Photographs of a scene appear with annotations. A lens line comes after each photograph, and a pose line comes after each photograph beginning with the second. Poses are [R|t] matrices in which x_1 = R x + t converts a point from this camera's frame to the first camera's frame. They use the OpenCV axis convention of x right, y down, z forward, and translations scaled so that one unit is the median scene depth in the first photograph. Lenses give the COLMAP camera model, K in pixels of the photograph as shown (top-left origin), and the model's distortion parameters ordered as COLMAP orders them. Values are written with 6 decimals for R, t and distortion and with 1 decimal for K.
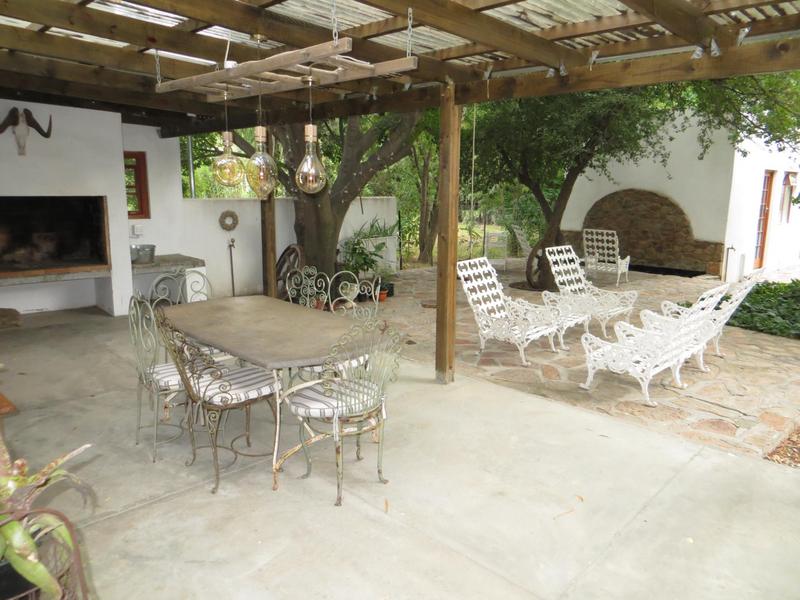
lens RADIAL K [[591.4, 0, 401.3], [0, 591.4, 300.1], [0, 0, 1]] dist [-0.011428, 0.001383]
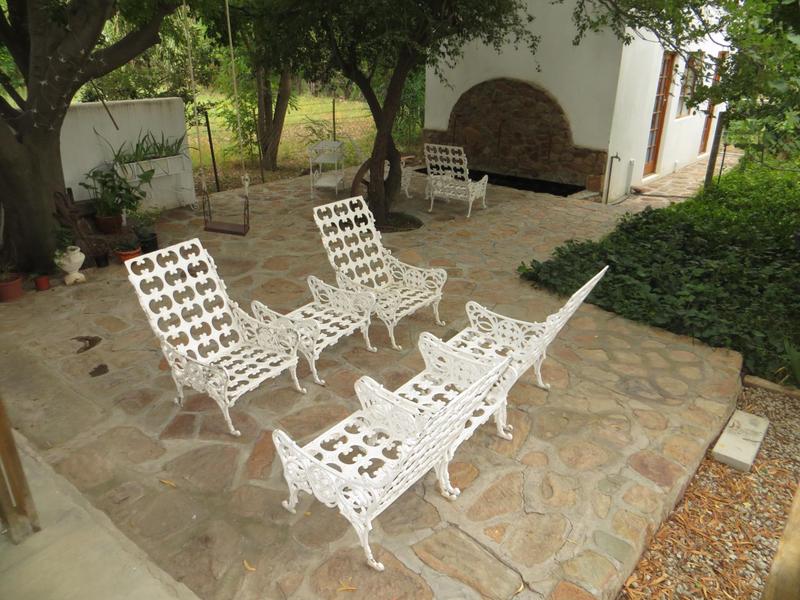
lens RADIAL K [[591.4, 0, 398.8], [0, 591.4, 301.0], [0, 0, 1]] dist [-0.011428, 0.001383]
pose [[0.992453, -0.052216, 0.110951, 0.160118], [0.027001, 0.975655, 0.217643, -0.078403], [-0.119614, -0.213005, 0.969702, 0.201476]]
